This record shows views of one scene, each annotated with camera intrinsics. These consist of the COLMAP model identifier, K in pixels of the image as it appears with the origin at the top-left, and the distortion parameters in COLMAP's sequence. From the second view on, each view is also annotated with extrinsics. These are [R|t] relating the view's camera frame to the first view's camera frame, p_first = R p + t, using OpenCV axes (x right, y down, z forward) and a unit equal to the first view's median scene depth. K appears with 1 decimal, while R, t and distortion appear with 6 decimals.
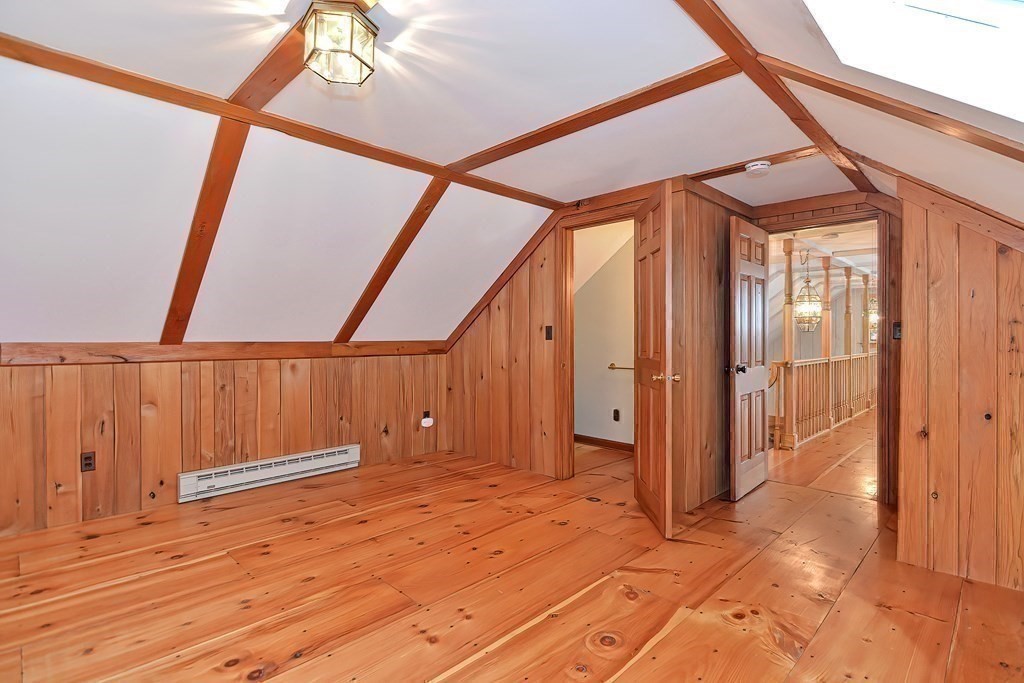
lens RADIAL K [[497.3, 0, 518.1], [0, 497.3, 340.8], [0, 0, 1]] dist [-0.004656, -0.000917]
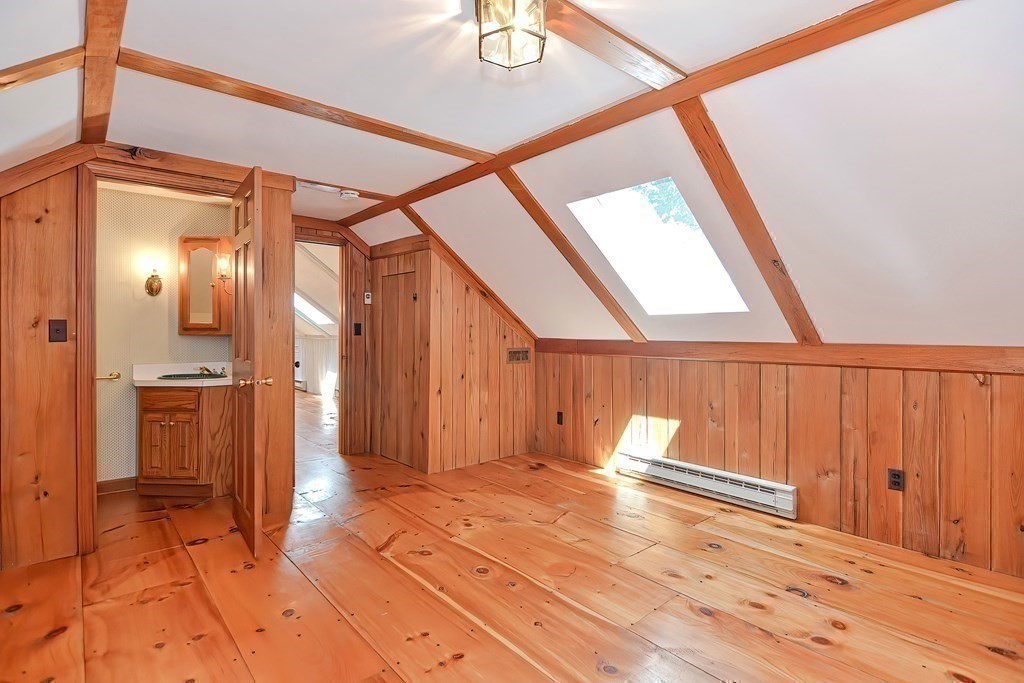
lens RADIAL K [[497.3, 0, 516.9], [0, 497.3, 331.4], [0, 0, 1]] dist [-0.004656, -0.000917]
pose [[0.078053, -0.003809, 0.996942, -0.835108], [0.007463, 0.999967, 0.003236, -0.020070], [-0.996921, 0.007187, 0.078079, 0.605425]]
